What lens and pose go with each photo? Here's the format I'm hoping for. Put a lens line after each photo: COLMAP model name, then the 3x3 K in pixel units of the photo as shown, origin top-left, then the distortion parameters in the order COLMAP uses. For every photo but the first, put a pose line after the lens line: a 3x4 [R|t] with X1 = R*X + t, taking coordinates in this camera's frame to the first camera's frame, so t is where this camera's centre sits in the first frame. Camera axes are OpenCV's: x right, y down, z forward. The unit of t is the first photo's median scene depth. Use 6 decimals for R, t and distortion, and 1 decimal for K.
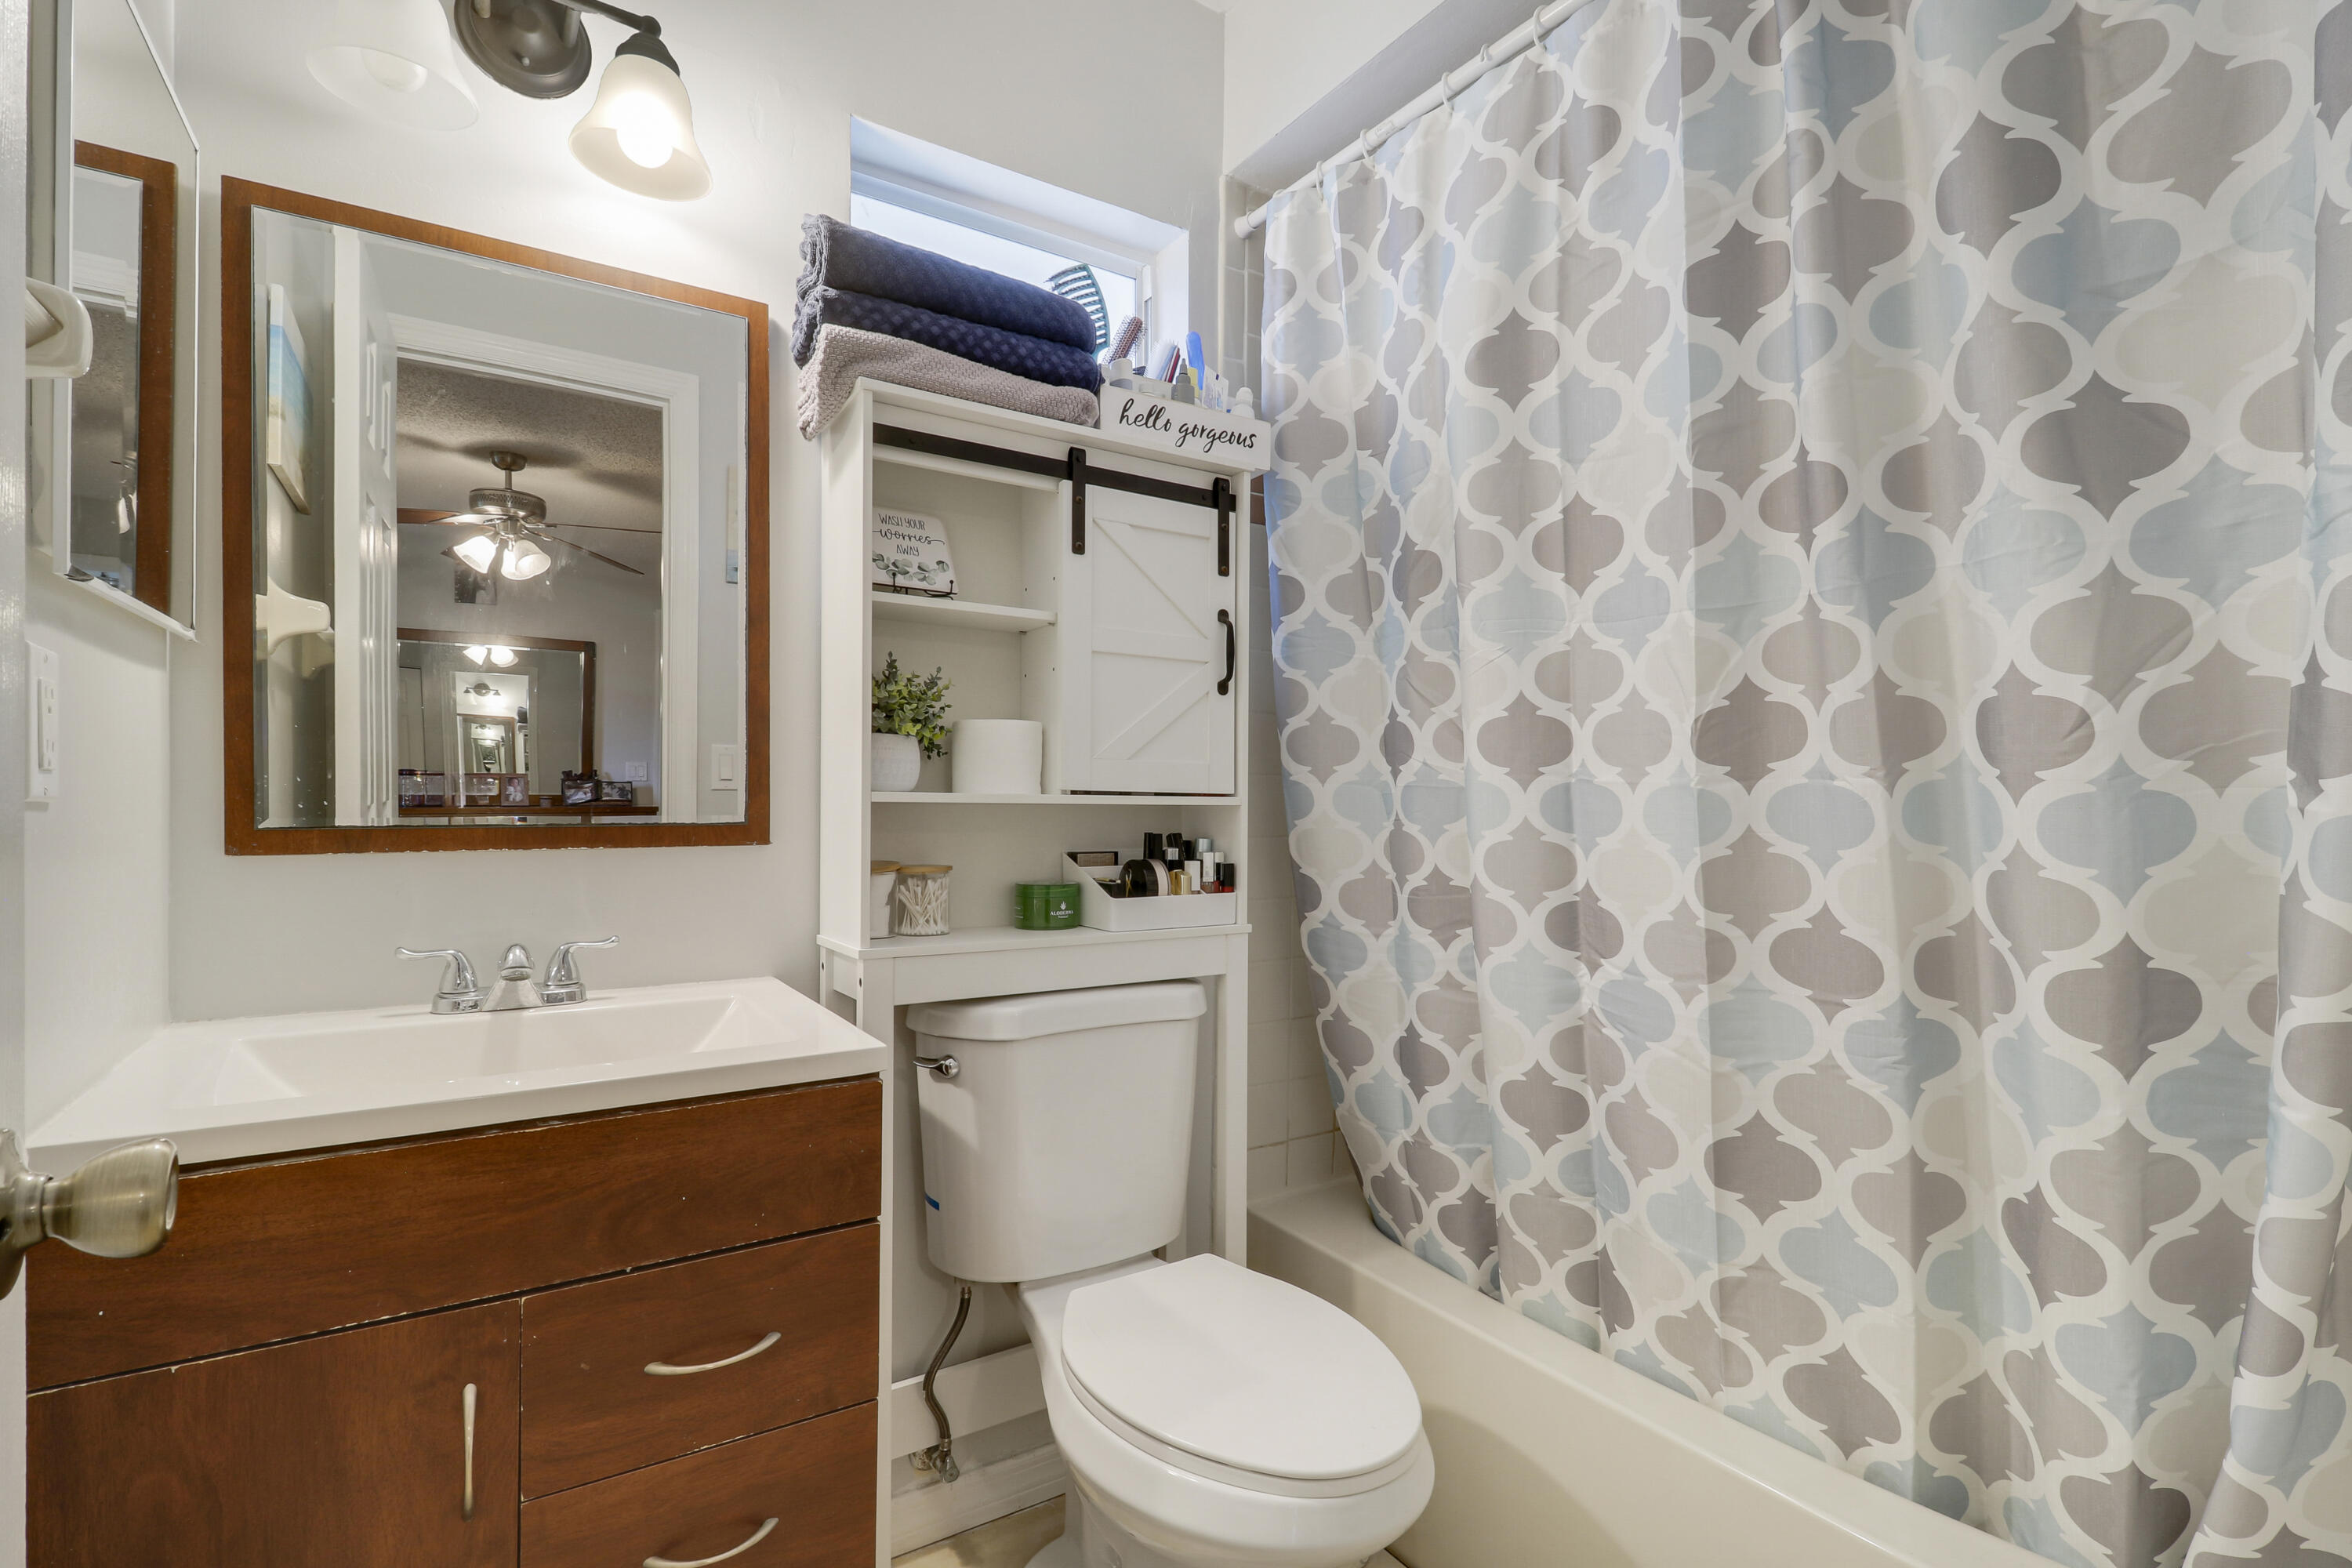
lens RADIAL K [[1079.6, 0, 1169.0], [0, 1079.6, 807.5], [0, 0, 1]] dist [-0.000226, -0.007808]
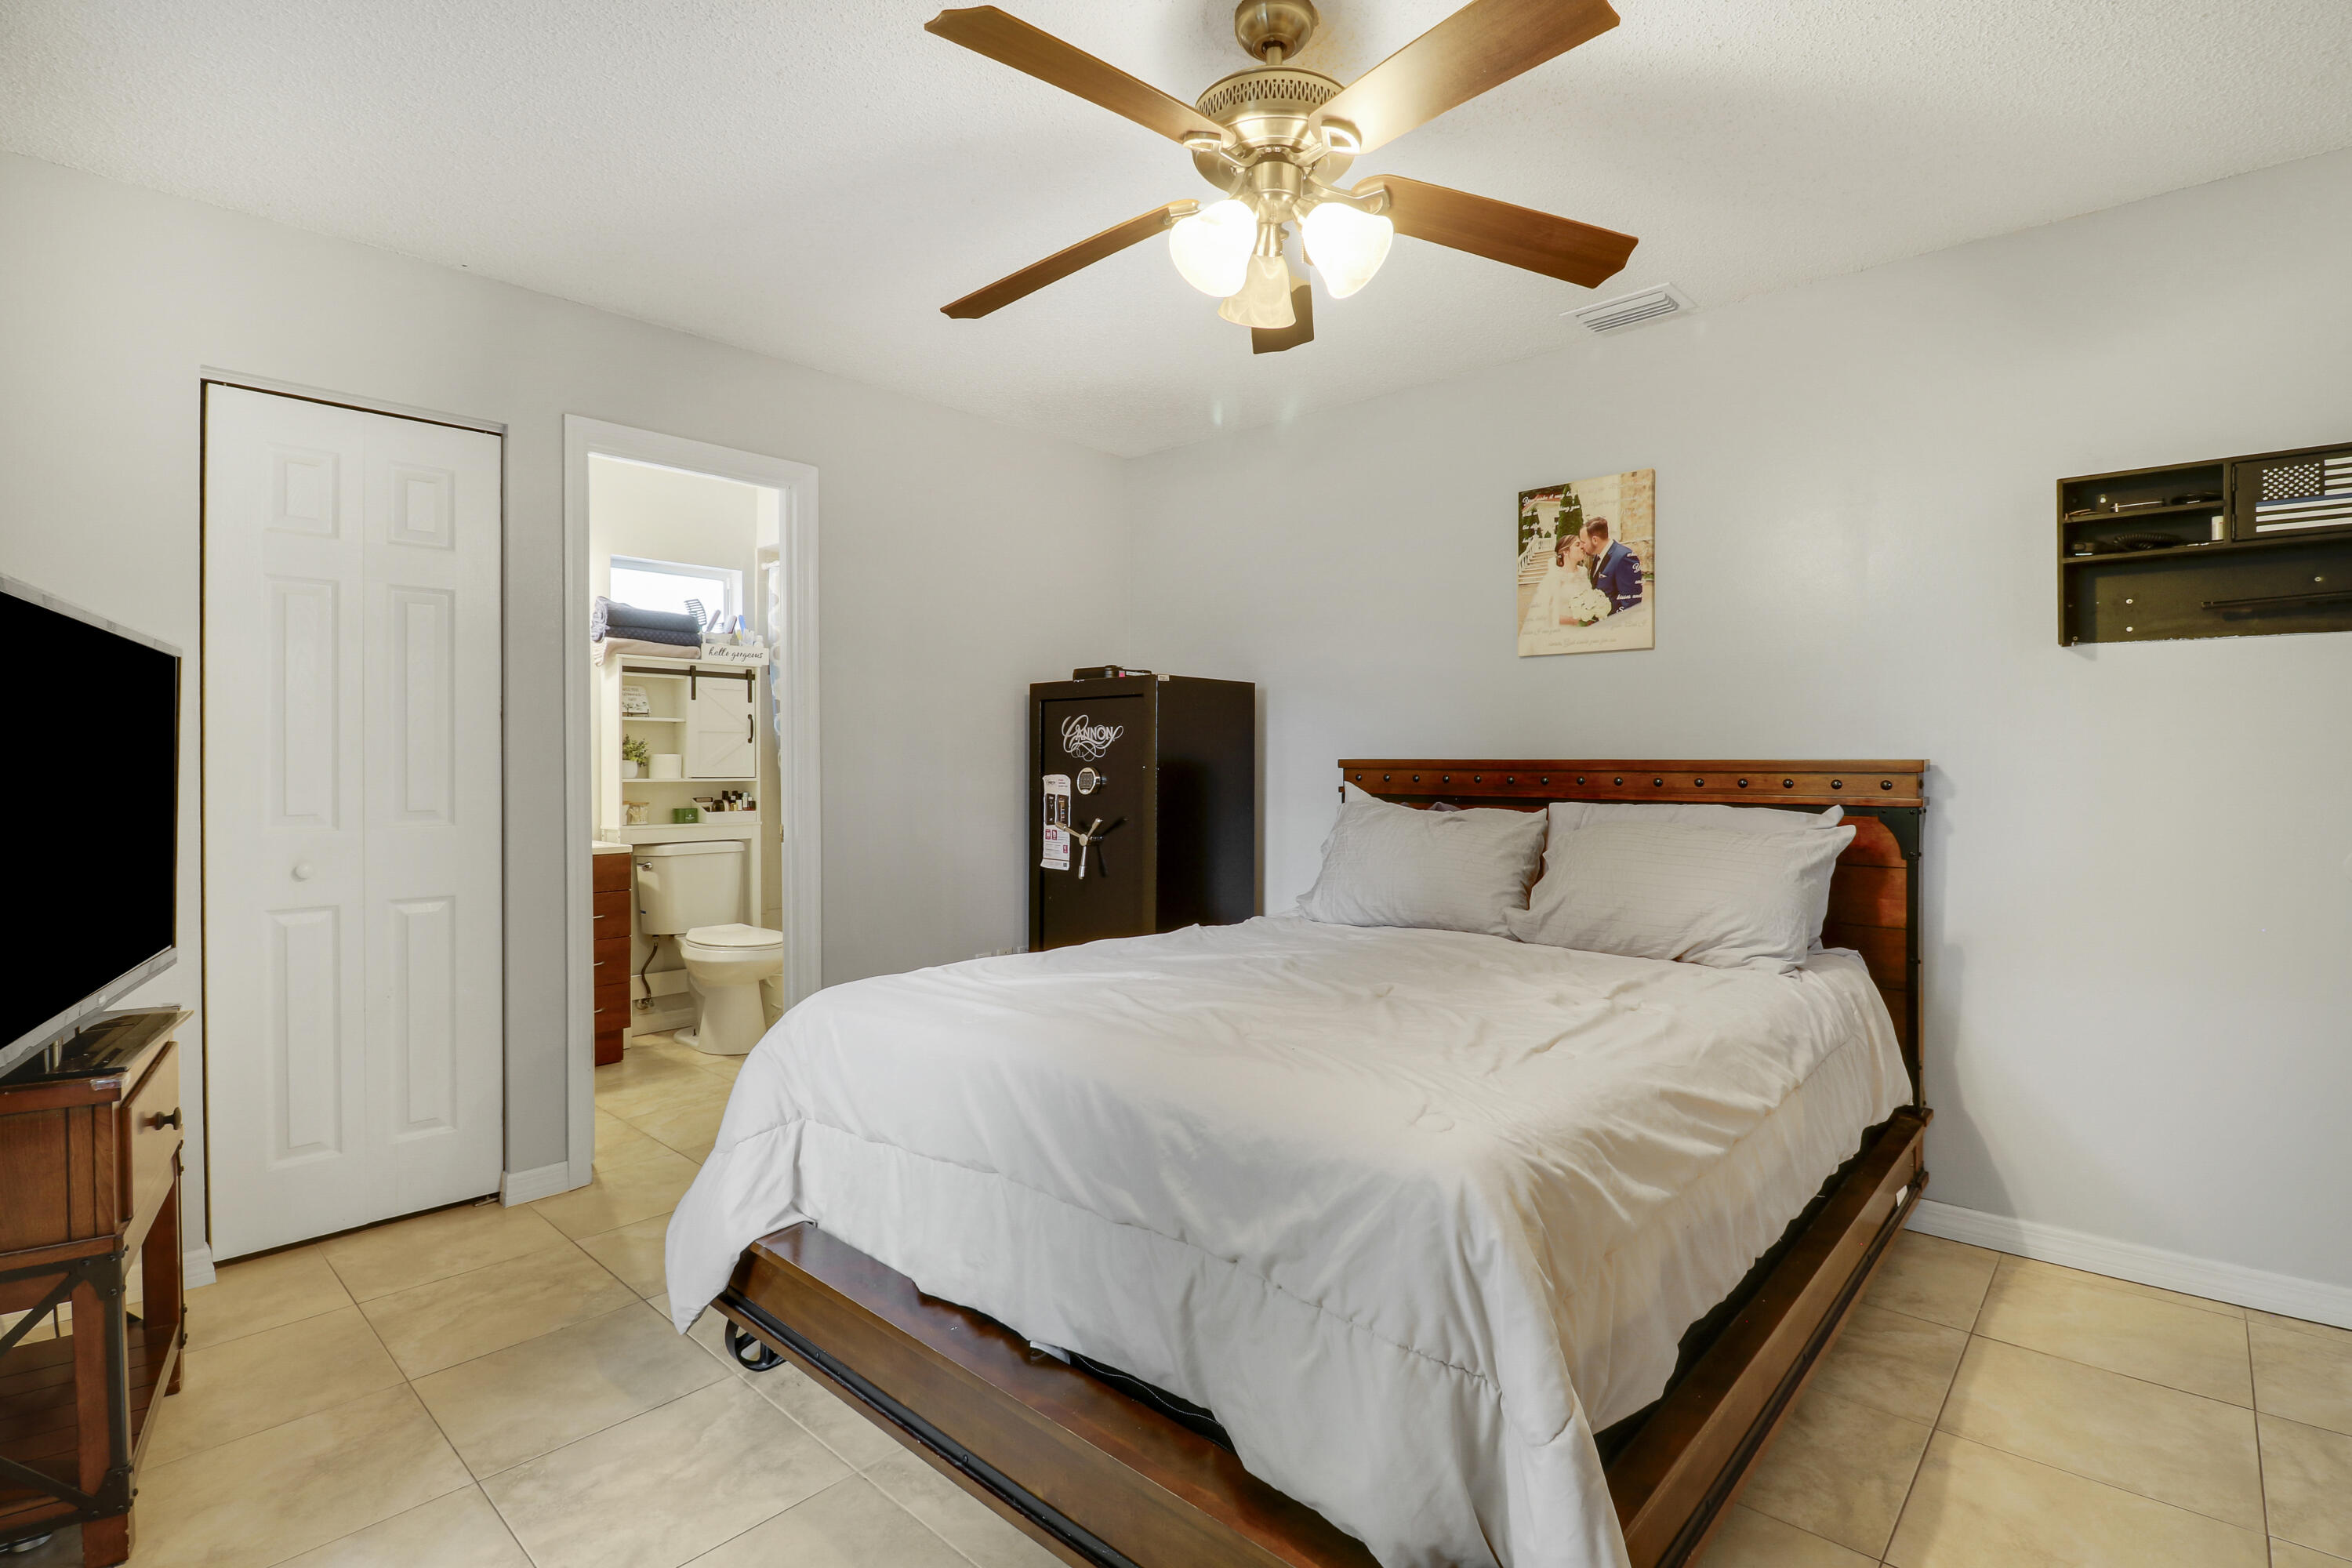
lens RADIAL K [[1093.0, 0, 1177.5], [0, 1093.0, 774.3], [0, 0, 1]] dist [-0.001589, -0.011363]
pose [[0.970687, -0.003837, 0.240317, 0.481588], [0.000810, 0.999919, 0.012697, -0.059185], [-0.240347, -0.012130, 0.970611, -2.241848]]
